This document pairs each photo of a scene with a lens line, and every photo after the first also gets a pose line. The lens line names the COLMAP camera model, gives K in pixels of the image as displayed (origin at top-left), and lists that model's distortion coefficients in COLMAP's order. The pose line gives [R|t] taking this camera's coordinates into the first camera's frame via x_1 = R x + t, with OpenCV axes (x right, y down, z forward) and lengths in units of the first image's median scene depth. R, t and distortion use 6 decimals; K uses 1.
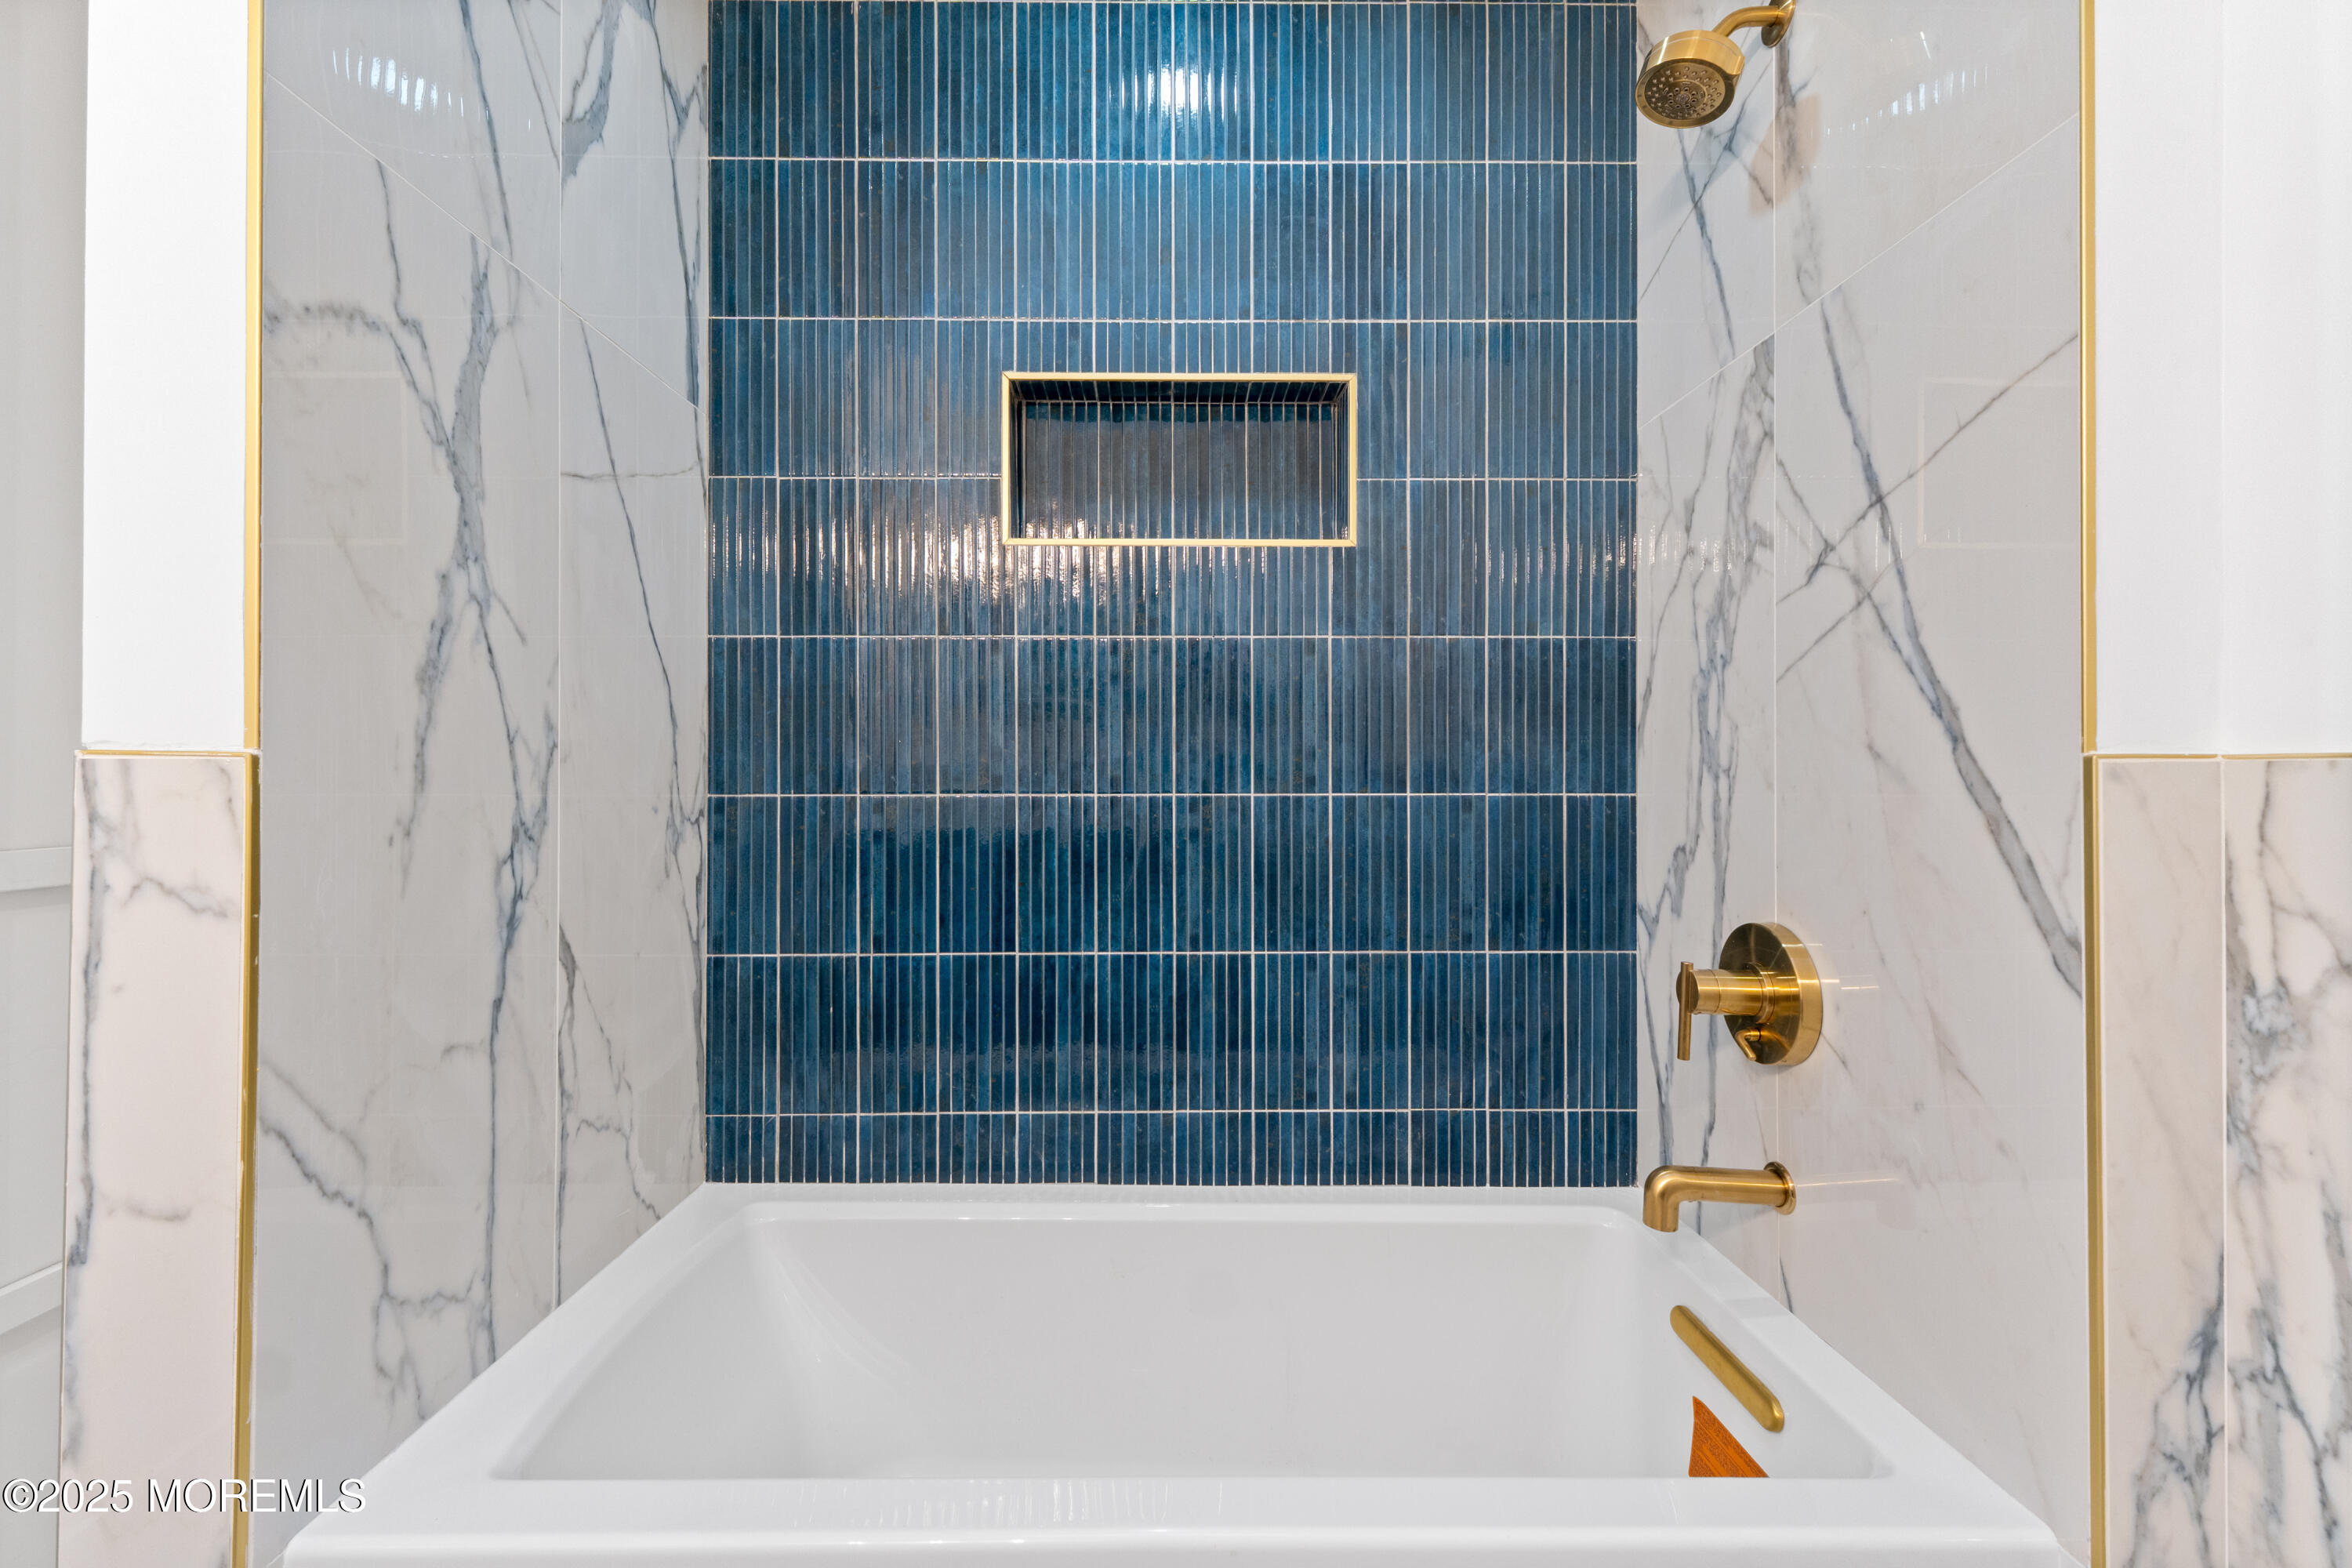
lens RADIAL K [[1000.5, 0, 1179.1], [0, 1000.5, 770.6], [0, 0, 1]] dist [0.002351, 0.000314]
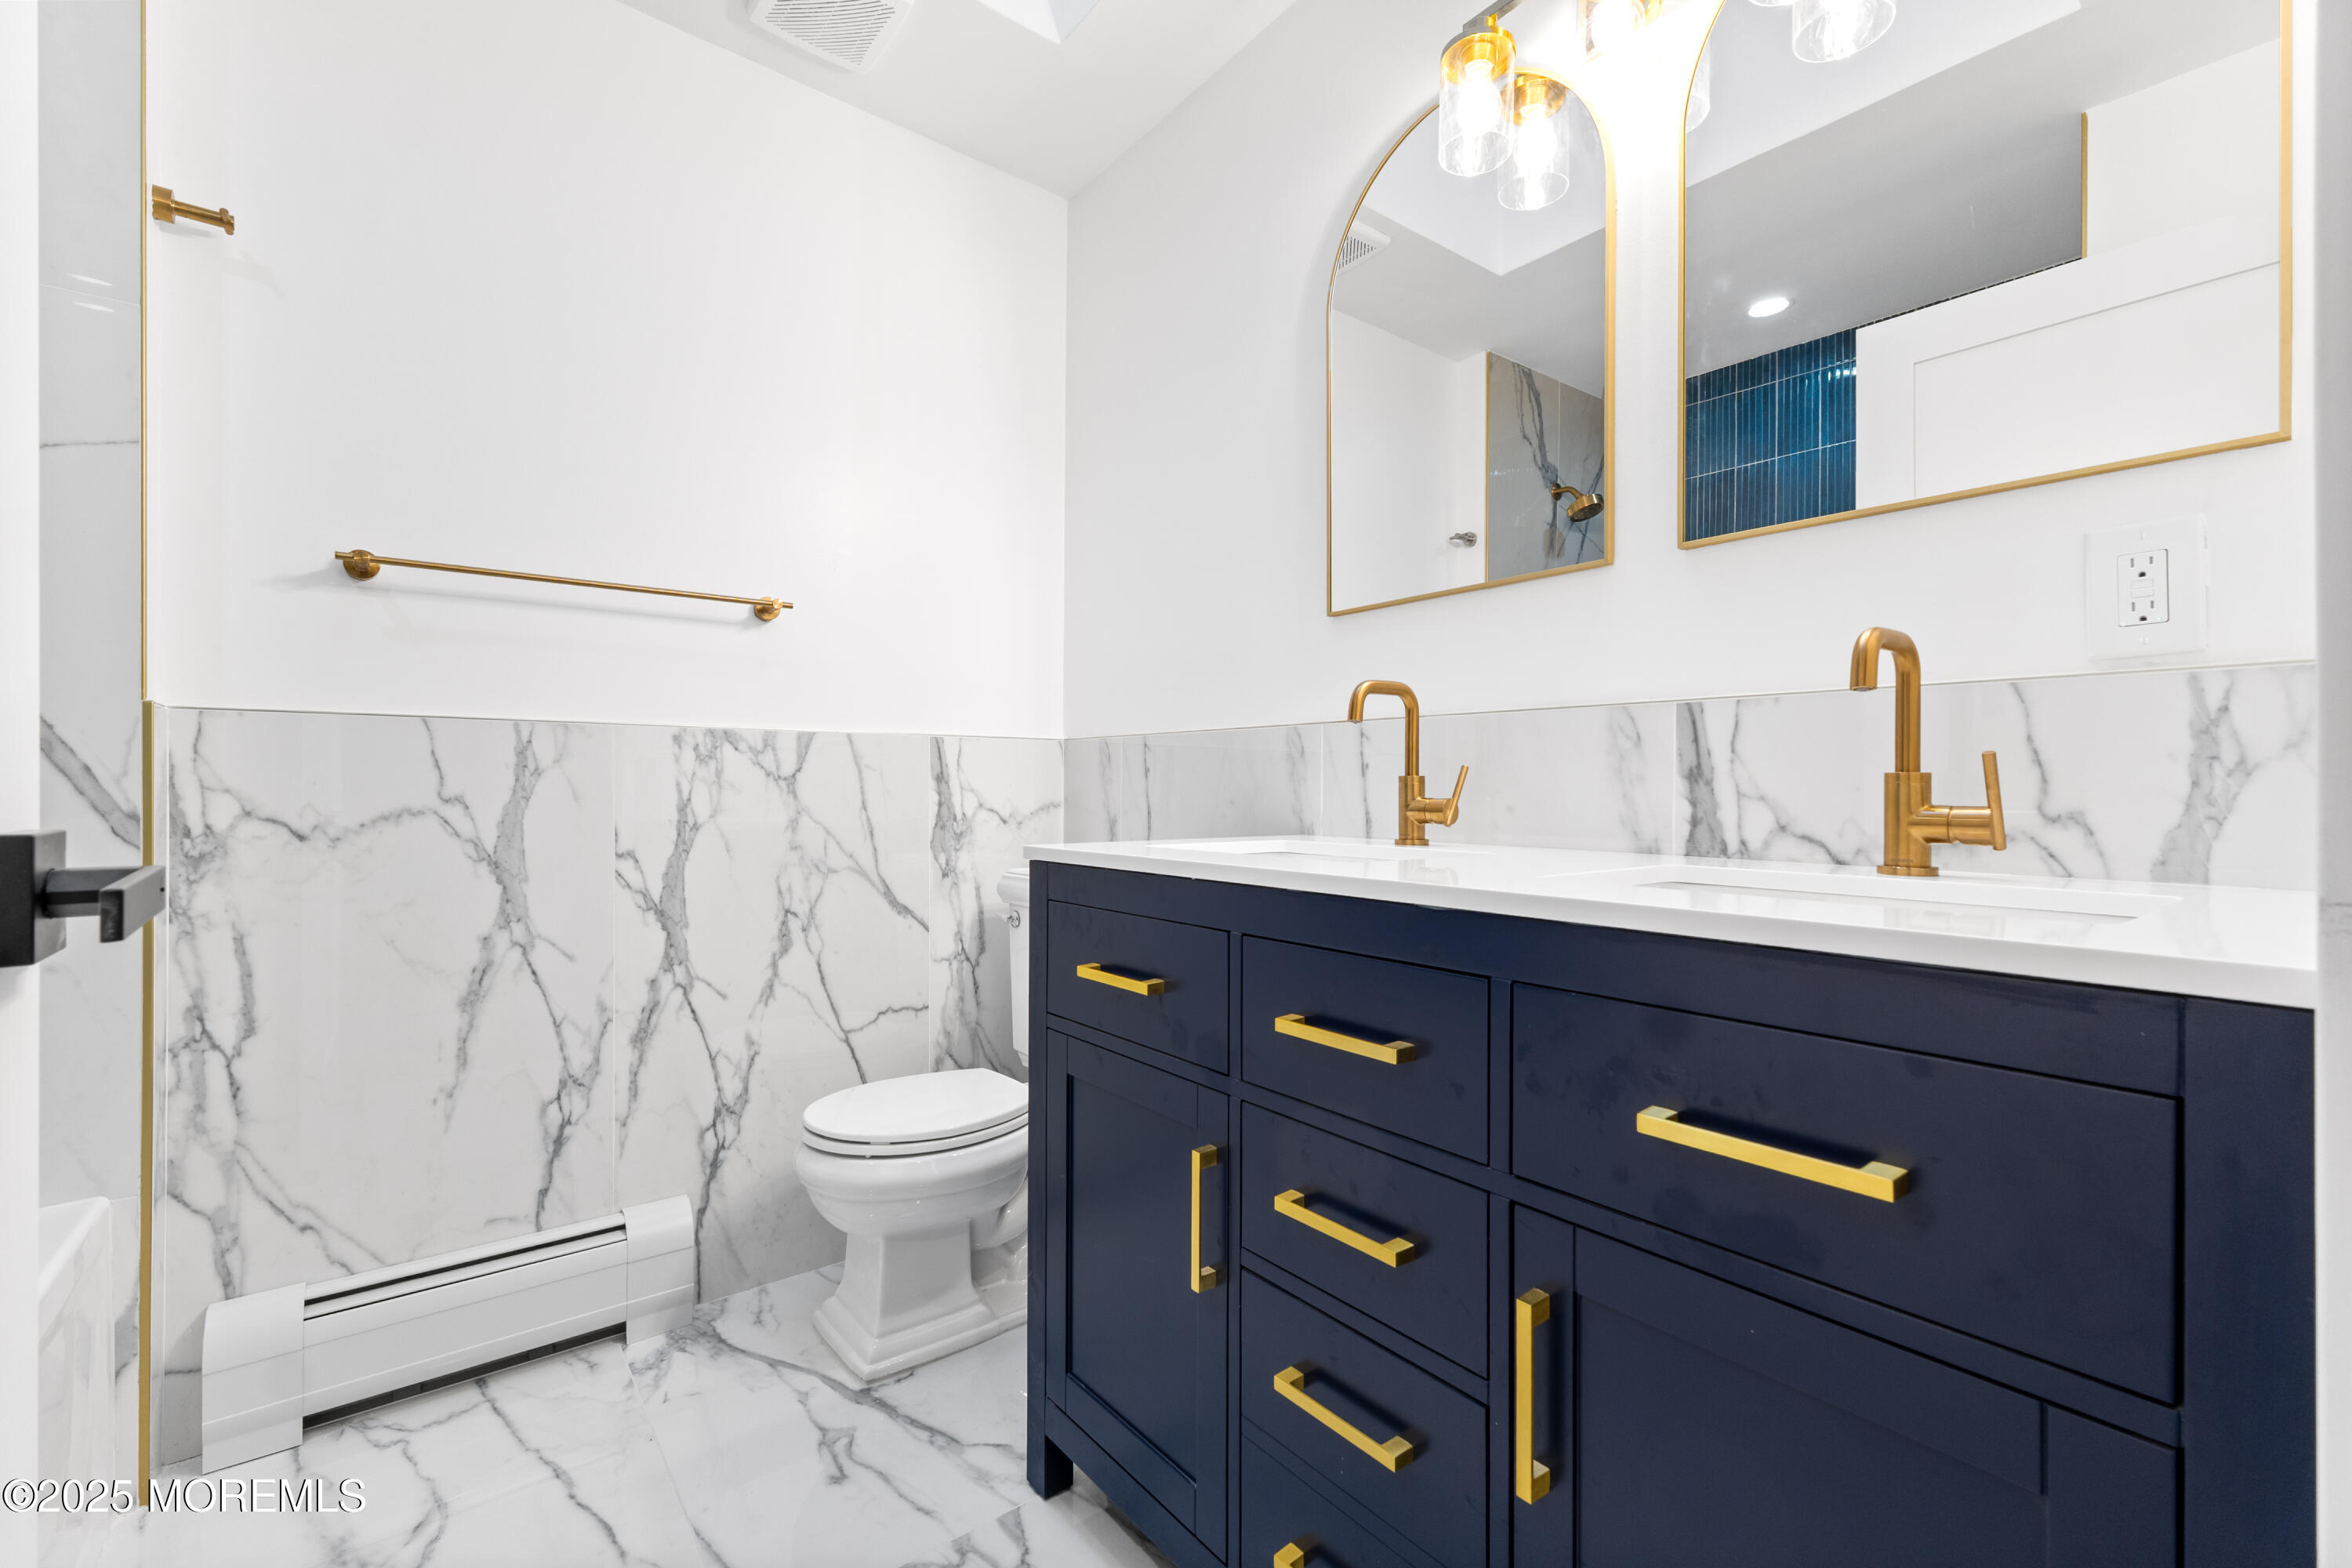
lens RADIAL K [[995.2, 0, 1186.0], [0, 995.2, 784.1], [0, 0, 1]] dist [0.002854, 0.000266]
pose [[-0.604150, -0.003446, 0.796863, -0.864358], [-0.007449, 0.999971, -0.001323, 0.066631], [-0.796835, -0.006735, -0.604159, 0.377409]]
